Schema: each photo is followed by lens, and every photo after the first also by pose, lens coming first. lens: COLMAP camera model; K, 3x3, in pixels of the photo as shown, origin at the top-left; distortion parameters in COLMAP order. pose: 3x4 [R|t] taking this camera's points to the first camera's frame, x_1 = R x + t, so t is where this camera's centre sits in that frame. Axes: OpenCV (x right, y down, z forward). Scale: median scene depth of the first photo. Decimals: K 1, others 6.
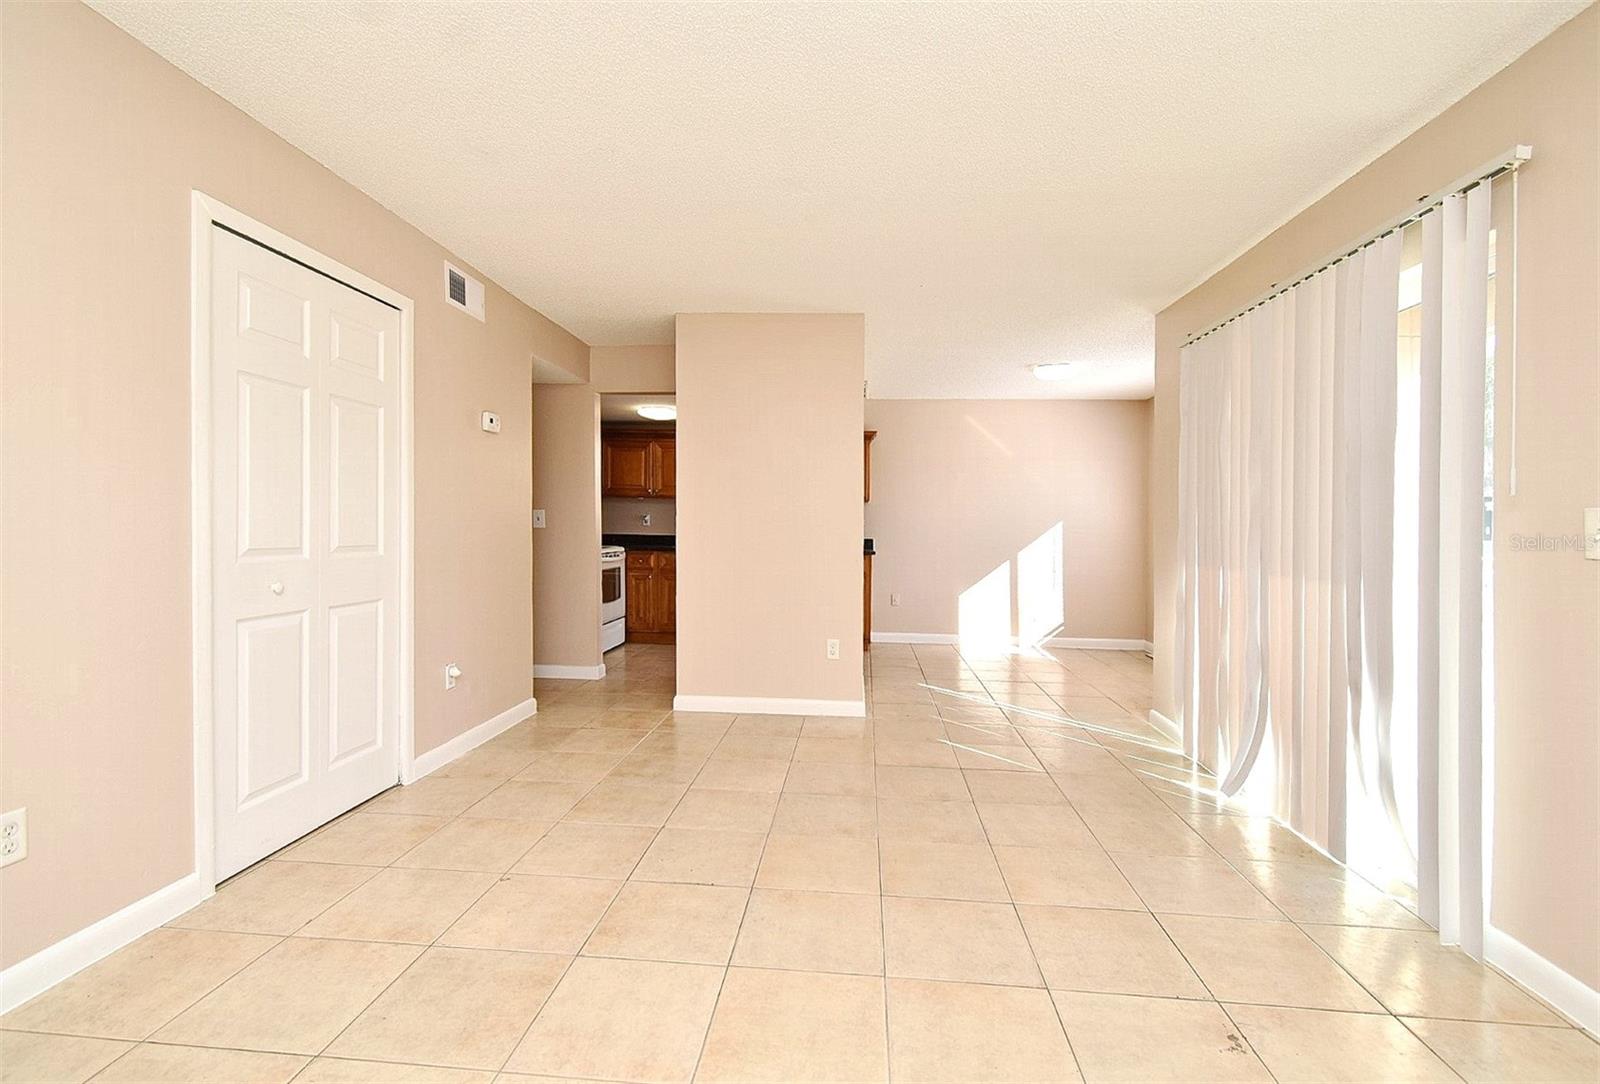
lens RADIAL K [[711.3, 0, 801.8], [0, 711.3, 522.8], [0, 0, 1]] dist [-0.010887, -0.000054]
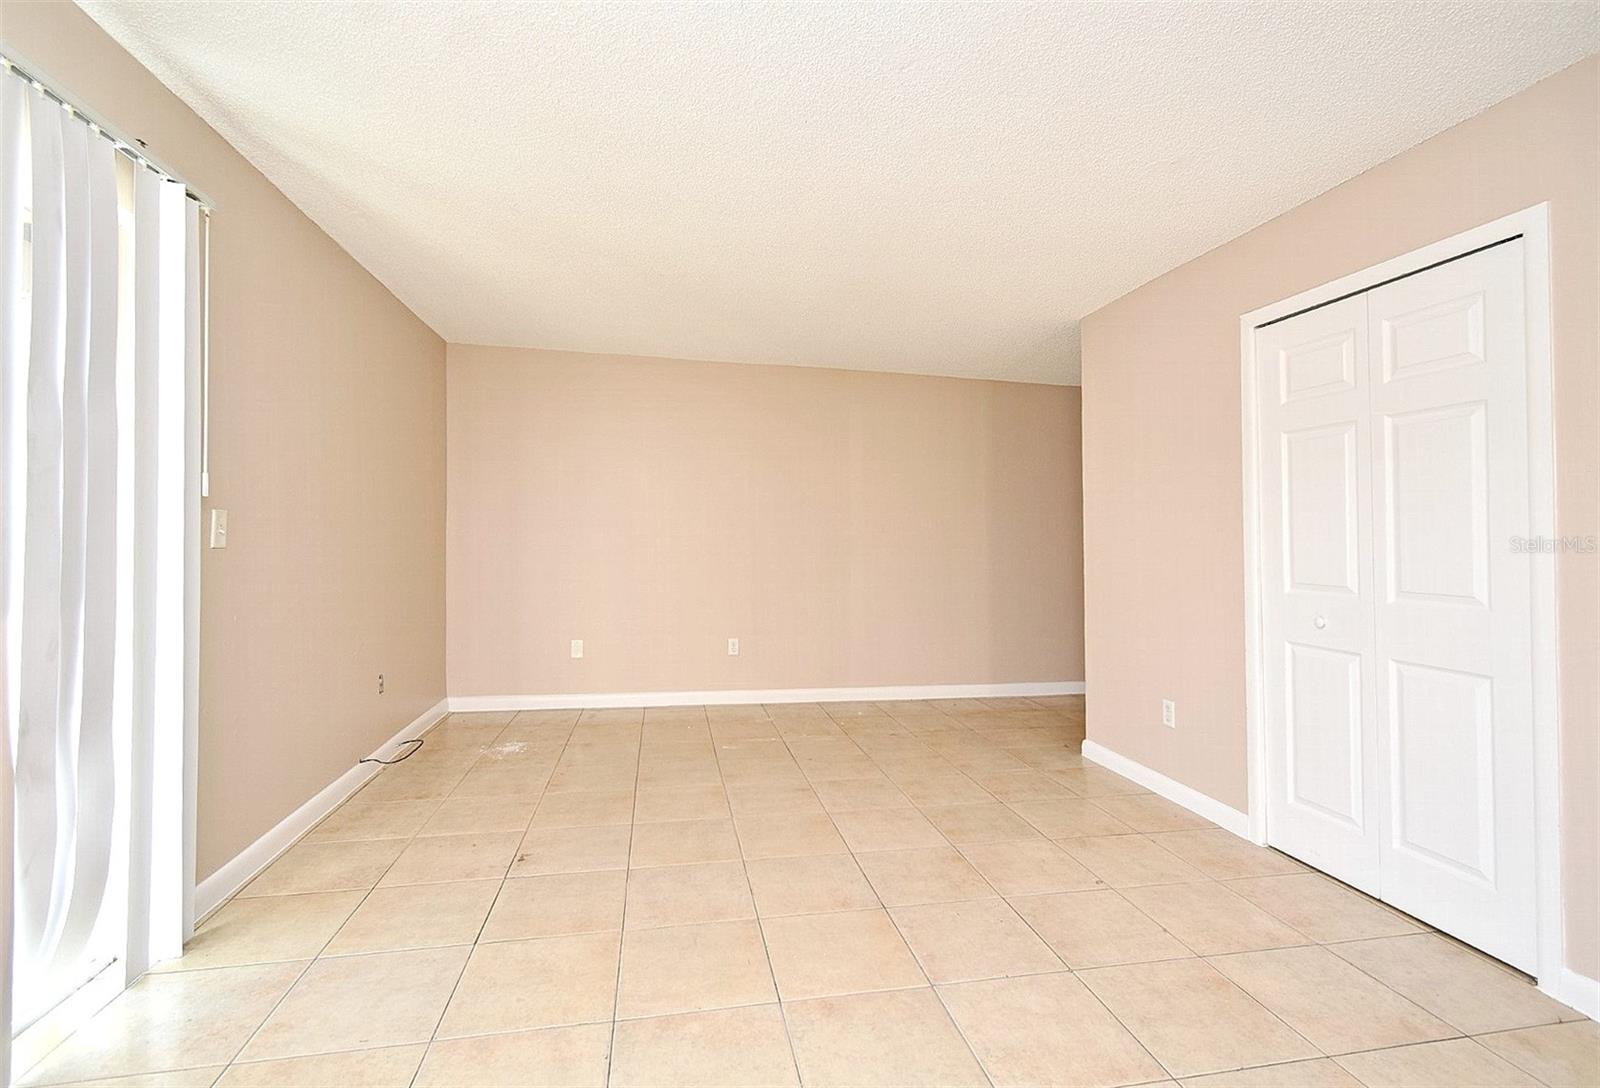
lens RADIAL K [[713.1, 0, 800.0], [0, 713.1, 544.0], [0, 0, 1]] dist [-0.016978, -0.000558]
pose [[-0.960766, -0.035526, -0.275076, 0.243528], [-0.036893, 0.999319, -0.000207, 0.002971], [0.274896, 0.009950, -0.961422, 1.379632]]
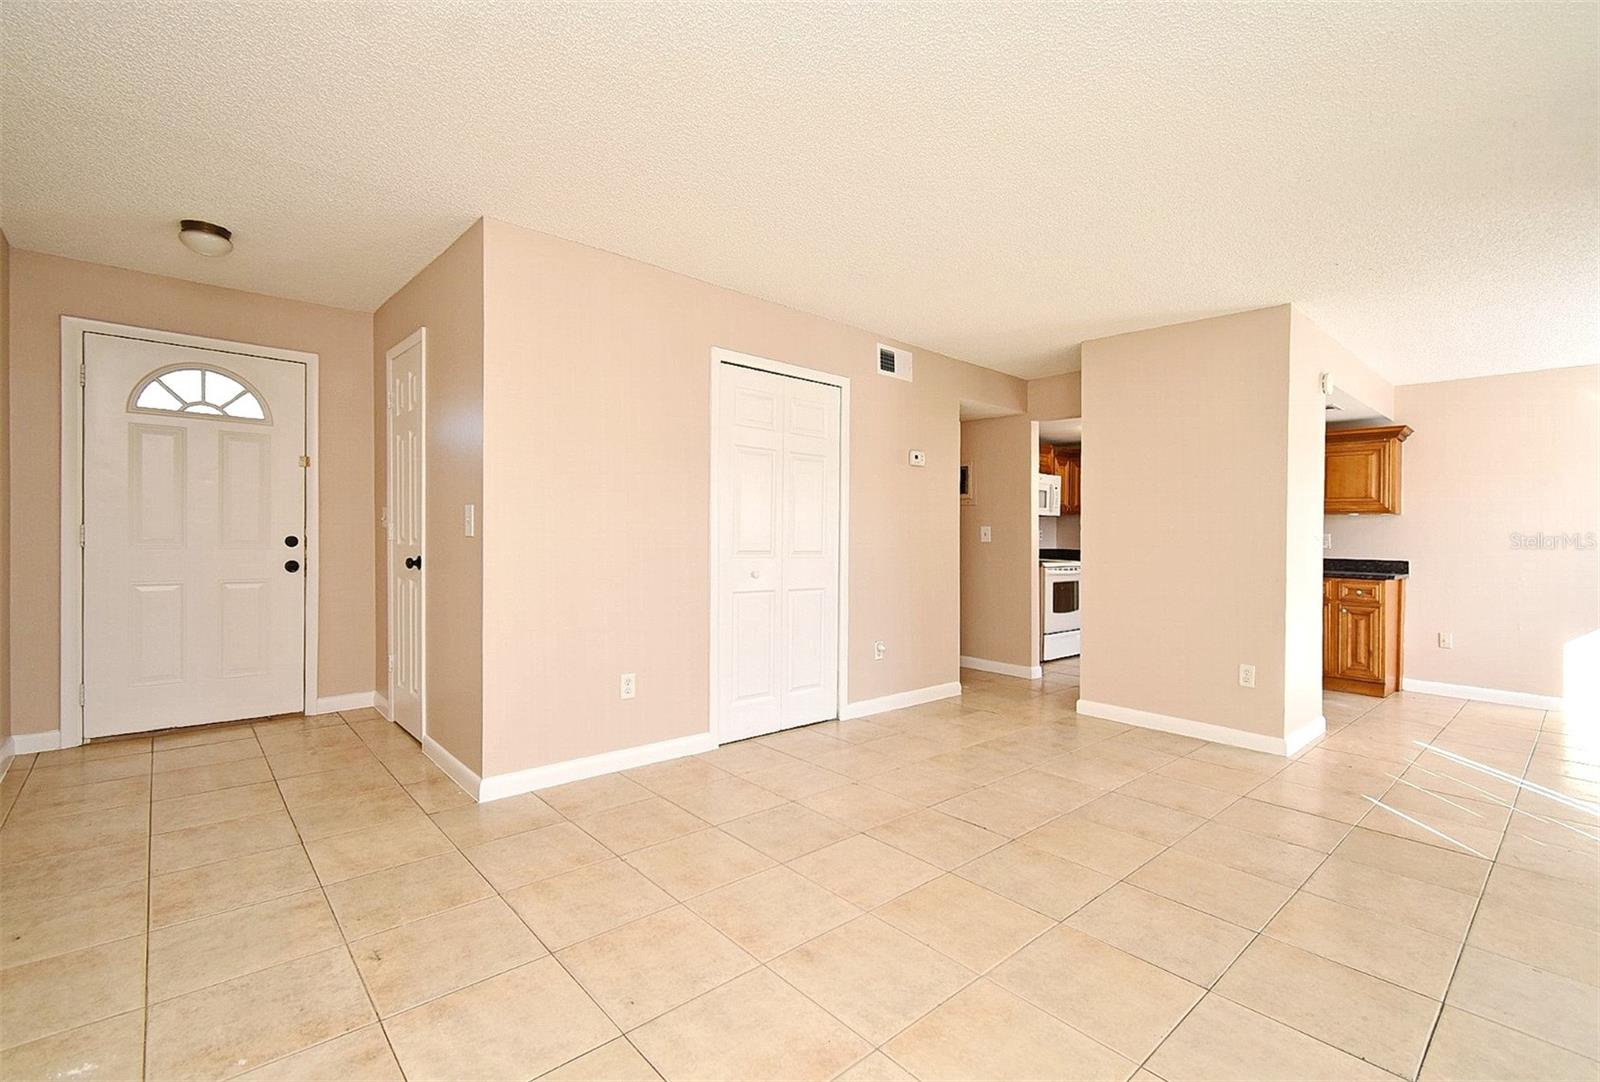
lens RADIAL K [[704.1, 0, 796.1], [0, 704.1, 539.0], [0, 0, 1]] dist [0.000169, -0.013827]
pose [[0.717747, 0.004113, -0.696292, 0.351055], [-0.006078, 0.999981, -0.000358, 0.006525], [0.696278, 0.004488, 0.717758, -0.079023]]
